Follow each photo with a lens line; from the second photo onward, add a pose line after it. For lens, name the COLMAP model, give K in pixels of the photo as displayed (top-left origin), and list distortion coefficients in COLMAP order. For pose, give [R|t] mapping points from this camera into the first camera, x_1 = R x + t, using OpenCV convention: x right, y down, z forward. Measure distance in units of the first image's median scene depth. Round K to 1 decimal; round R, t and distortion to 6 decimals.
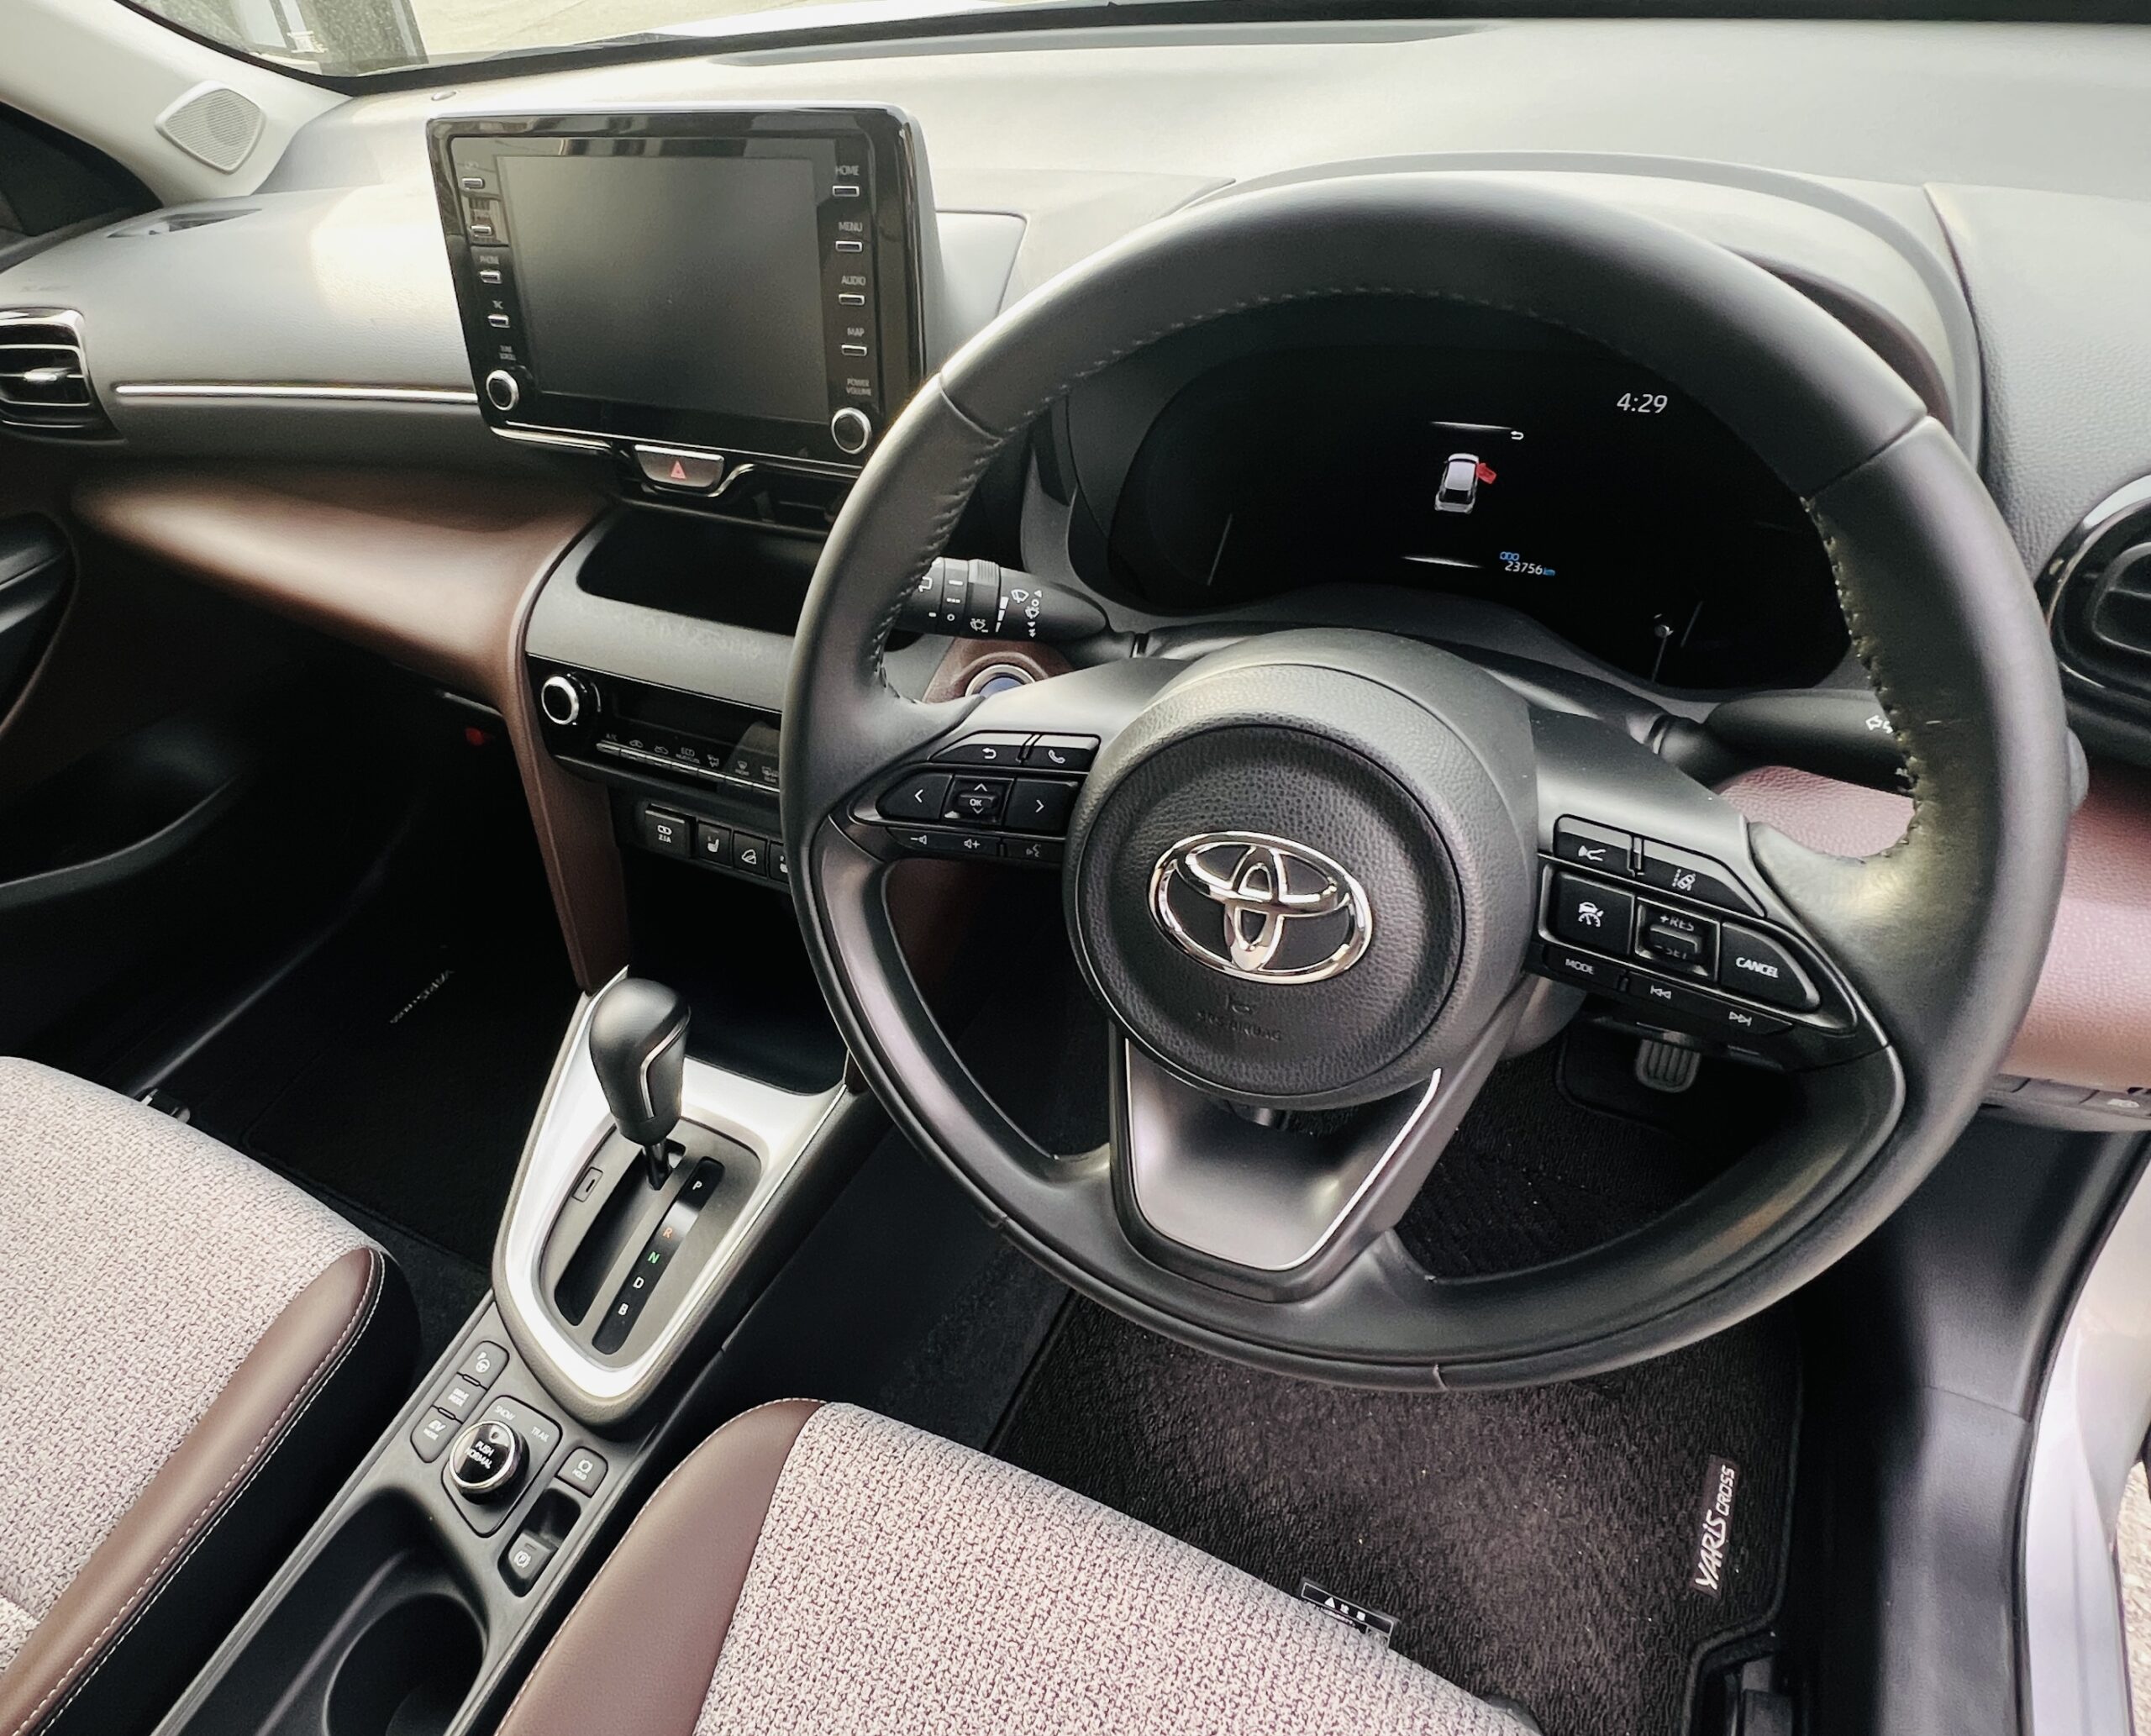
lens RADIAL K [[1290.3, 0, 902.6], [0, 1290.3, 869.9], [0, 0, 1]] dist [-0.004645, -0.002231]
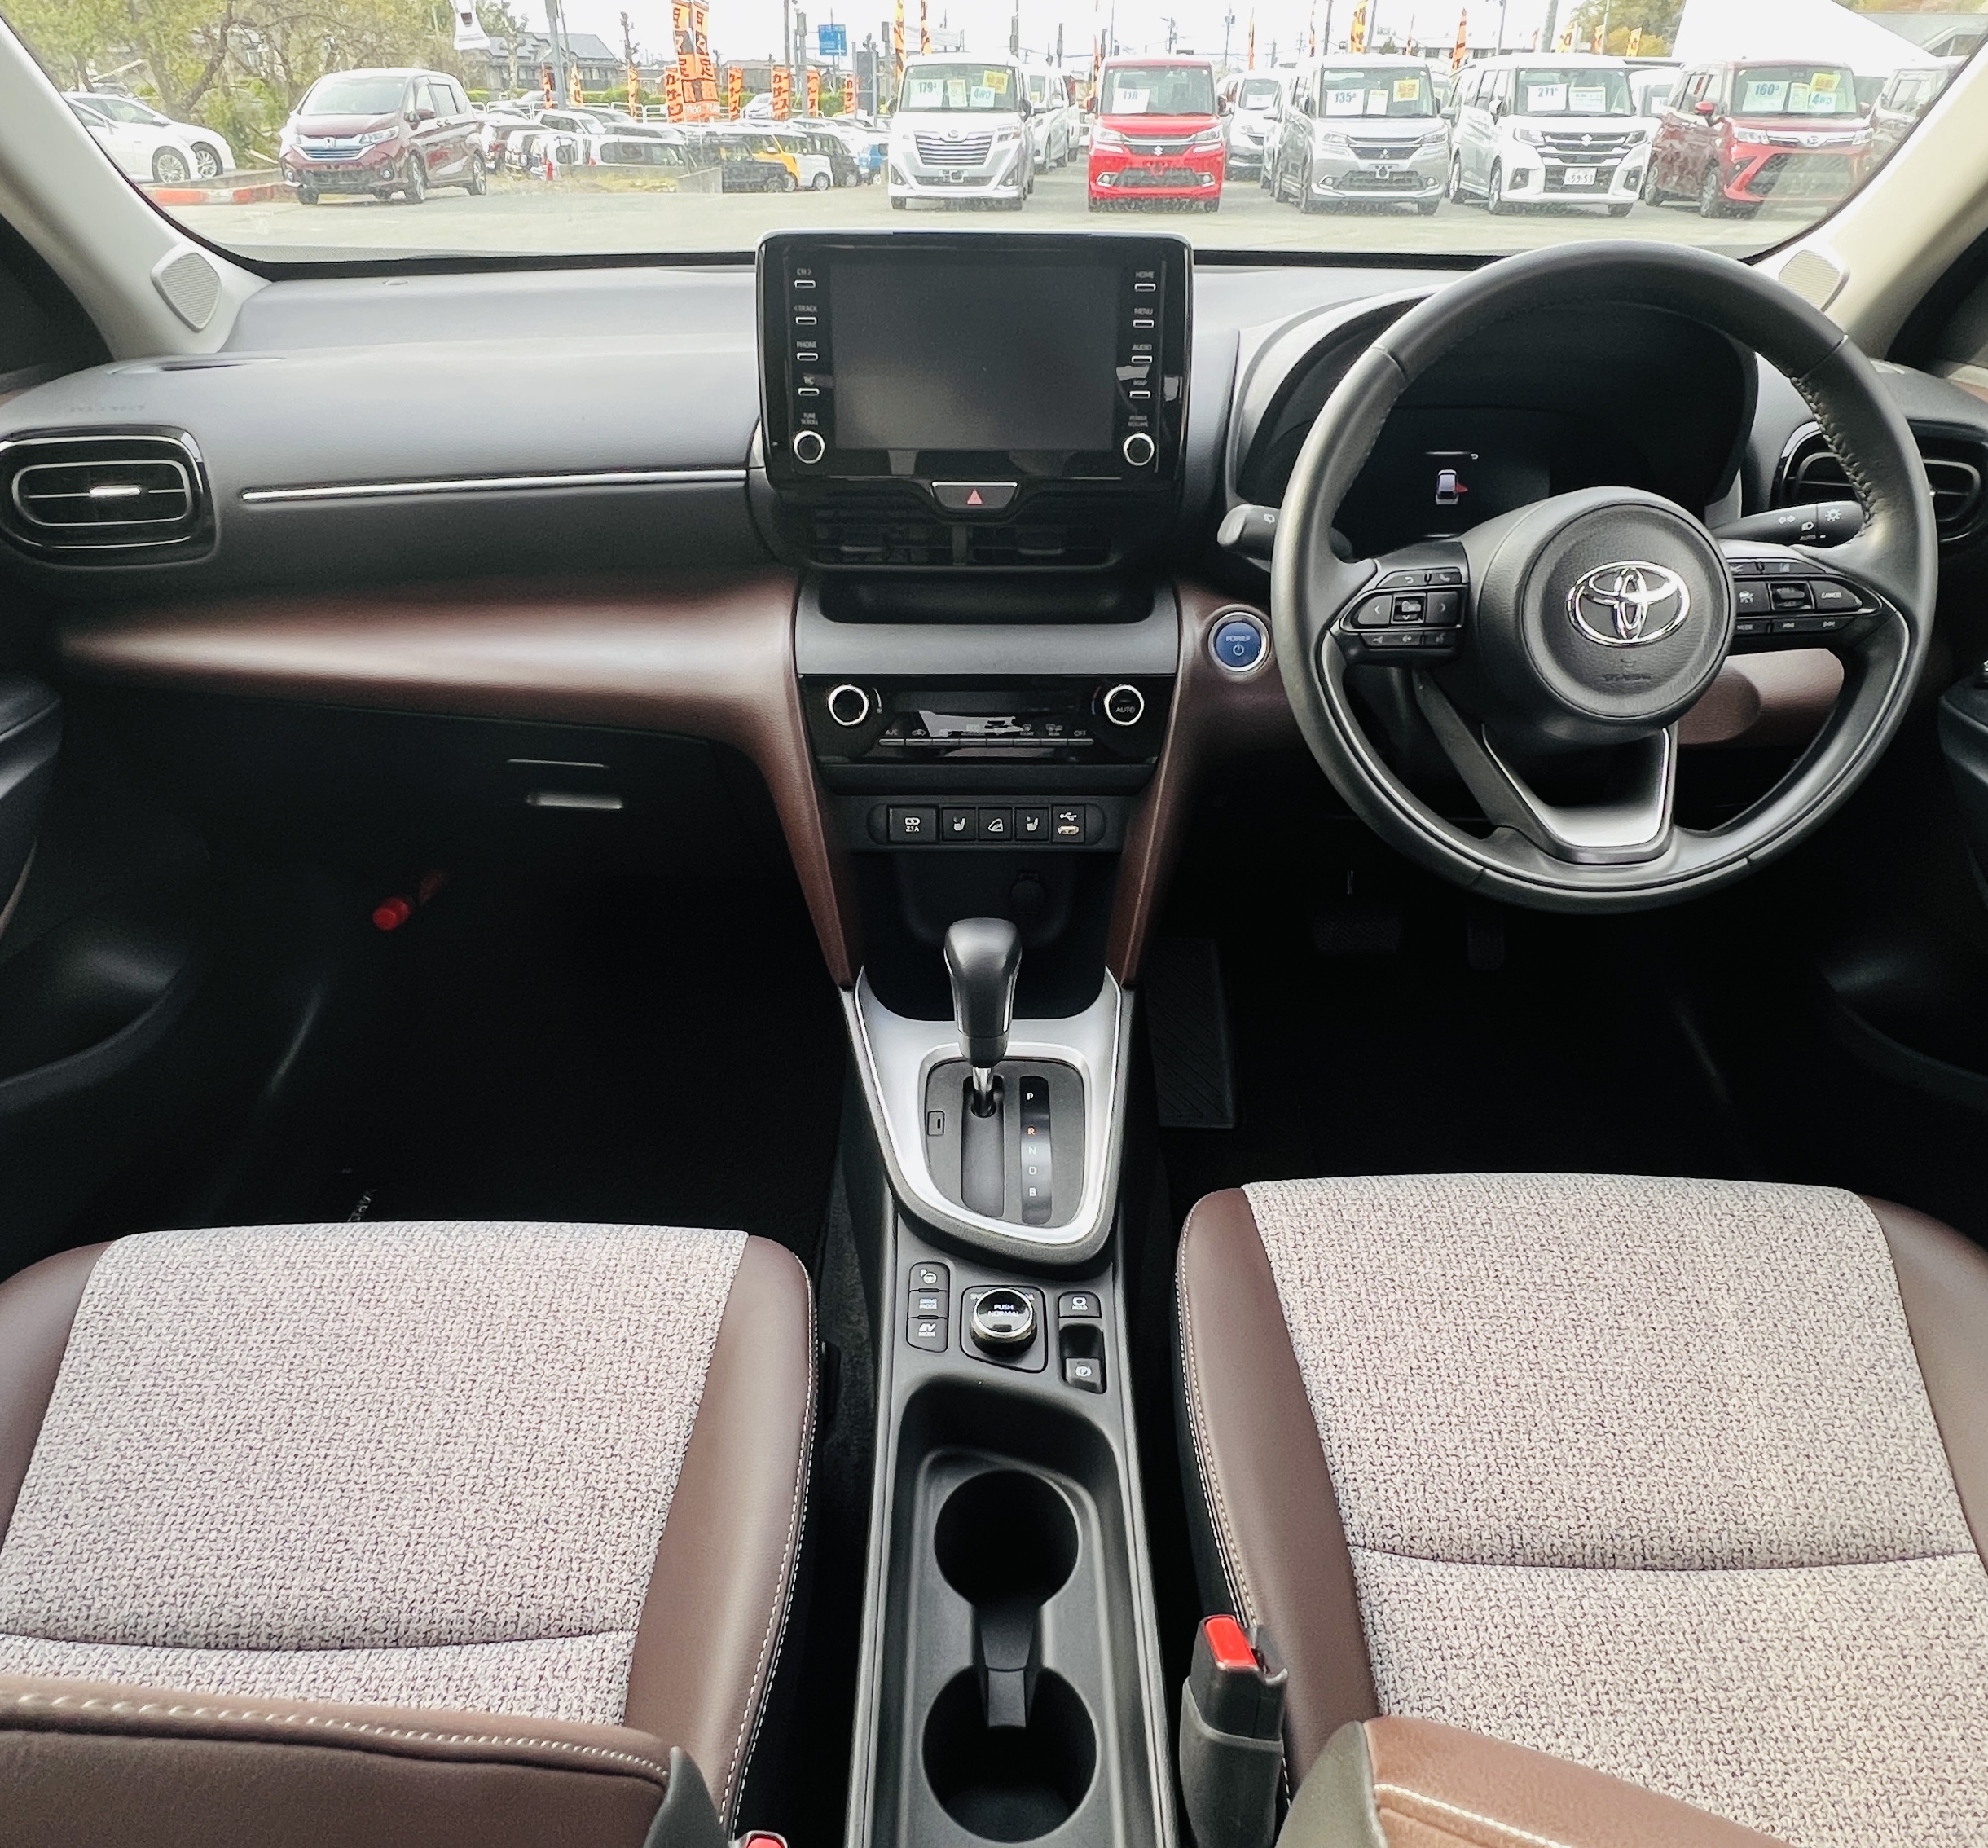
lens RADIAL K [[1389.4, 0, 986.5], [0, 1389.4, 923.9], [0, 0, 1]] dist [-0.008505, 0.001880]
pose [[0.865196, -0.142866, 0.480651, -0.820421], [0.239267, 0.960014, -0.145343, 0.284989], [-0.440667, 0.240754, 0.864783, -0.105953]]
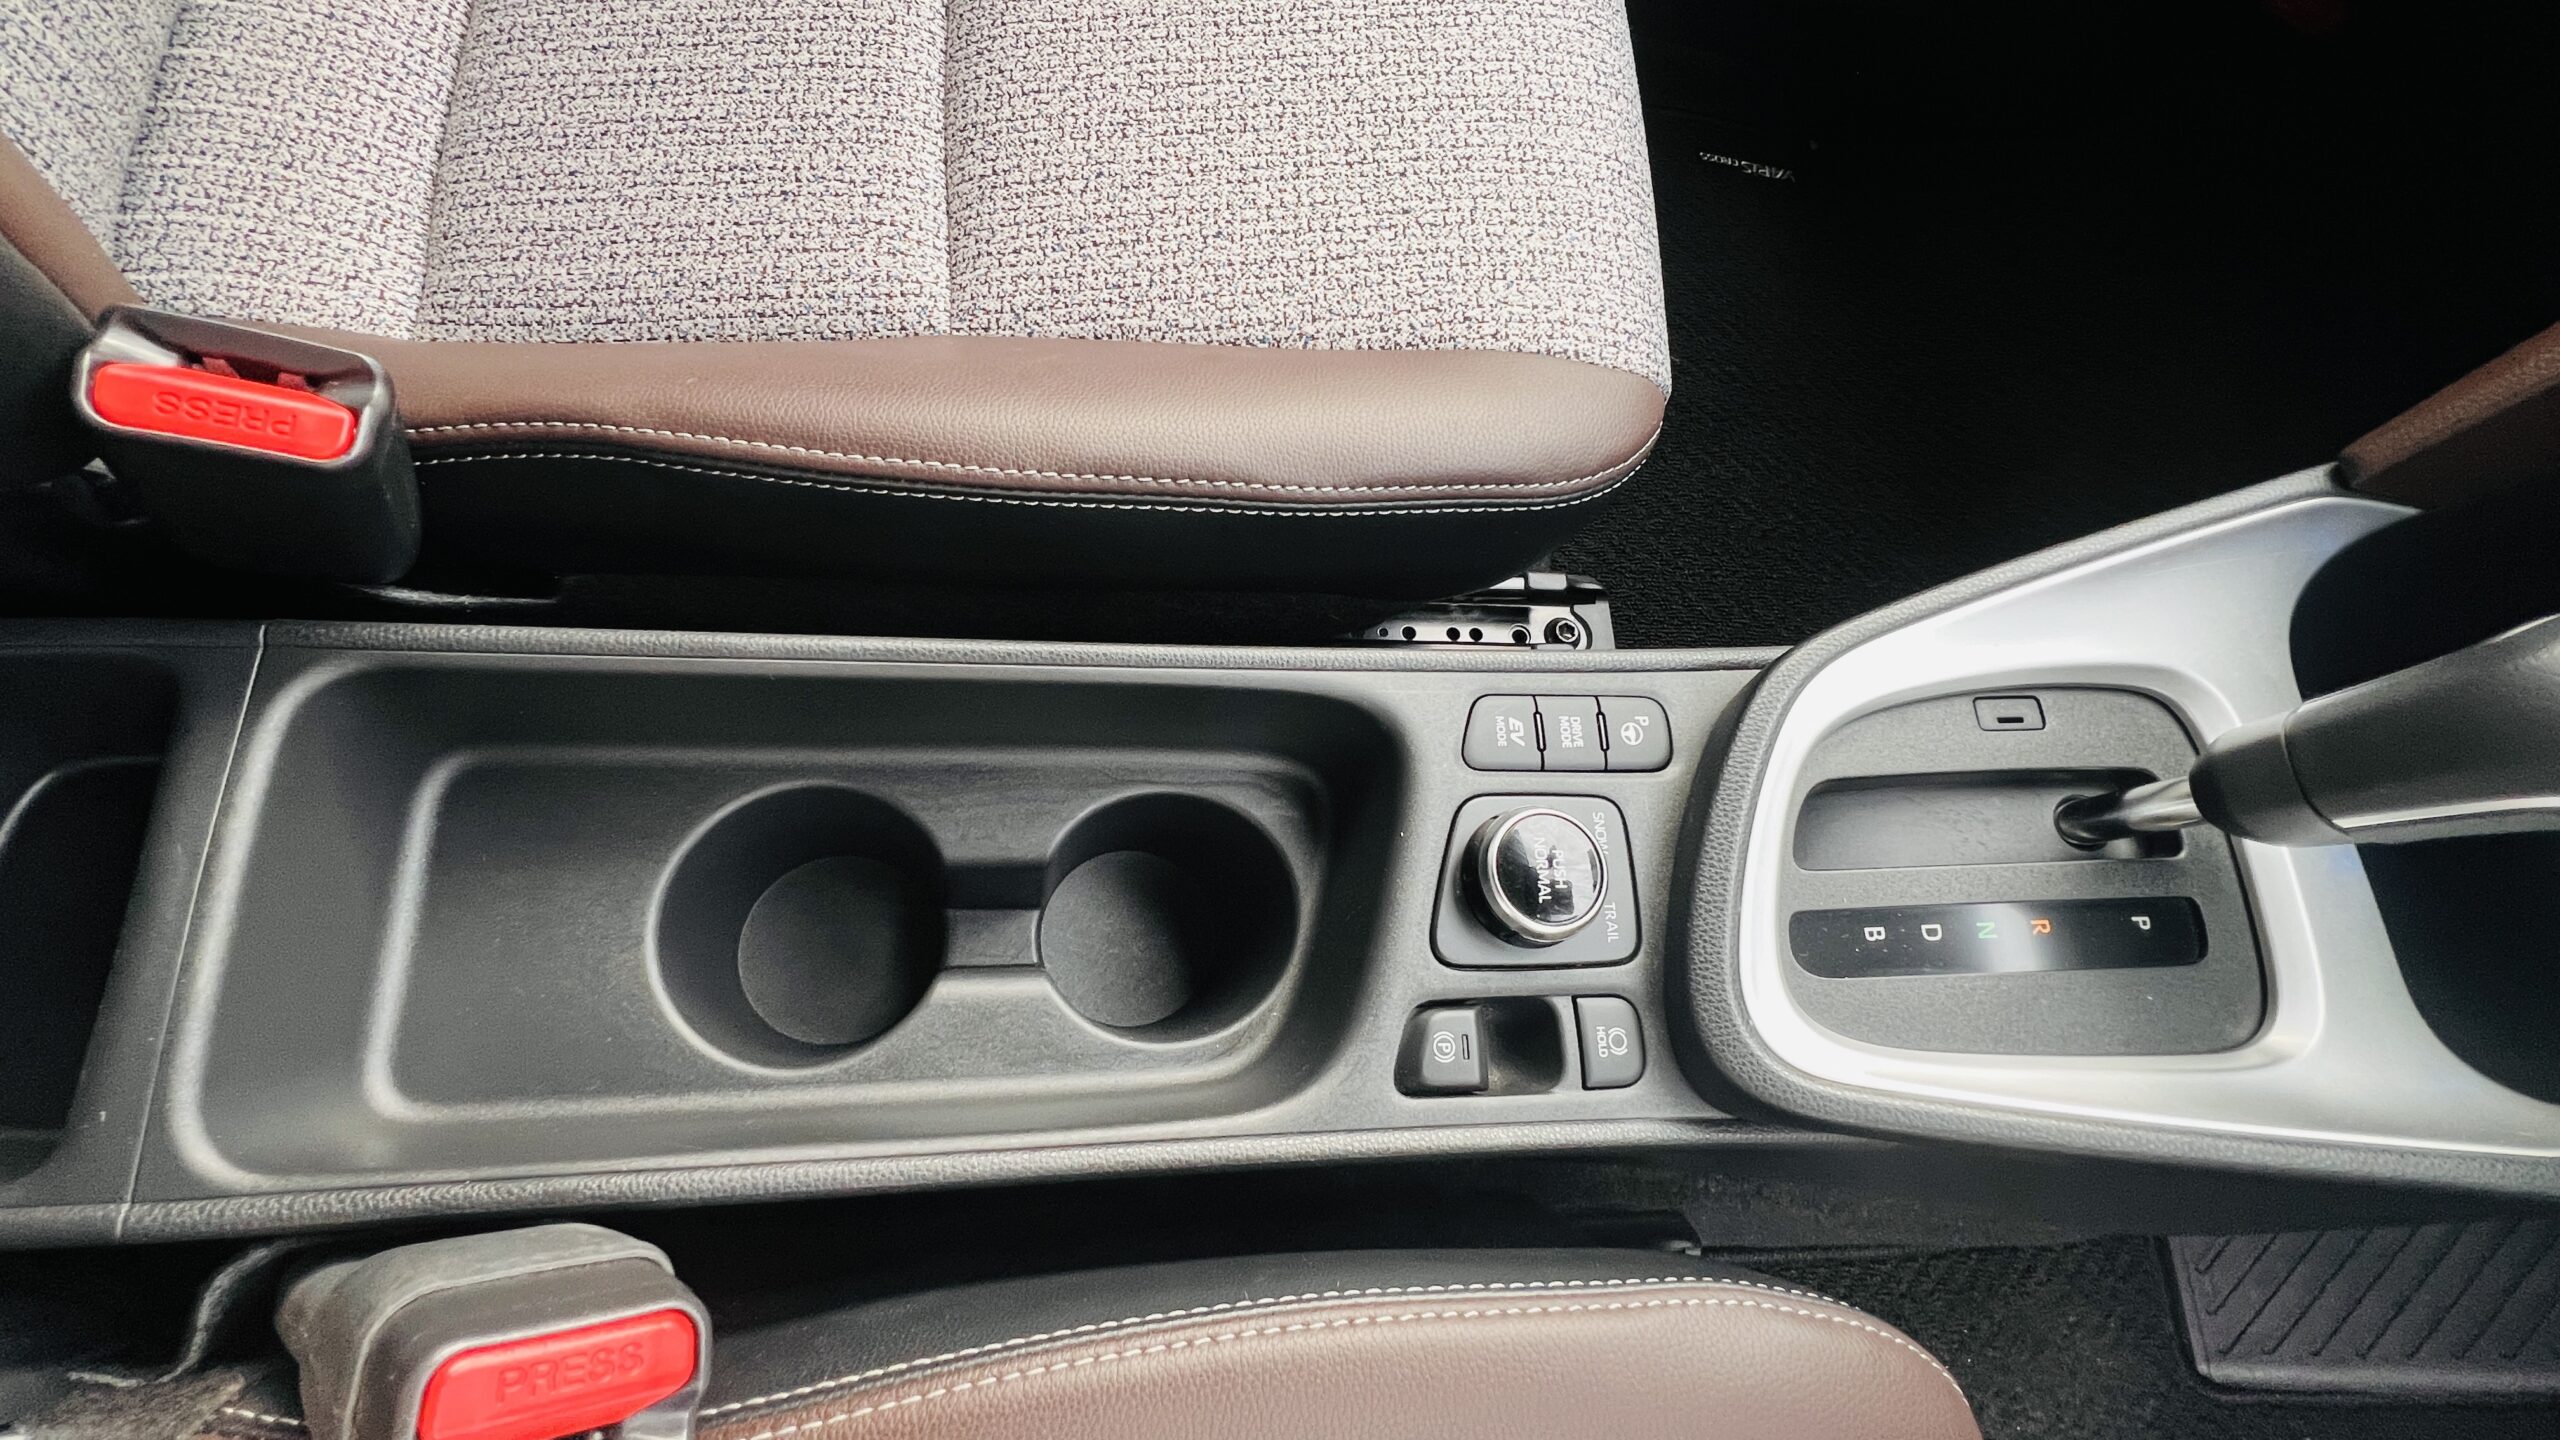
lens RADIAL K [[1089.1, 0, 1284.8], [0, 1089.1, 727.1], [0, 0, 1]] dist [-0.001194, -0.000268]
pose [[0.480292, 0.876580, -0.030433, -0.392505], [-0.765179, 0.435709, 0.473983, 0.282812], [0.428744, -0.204364, 0.880008, 0.542168]]
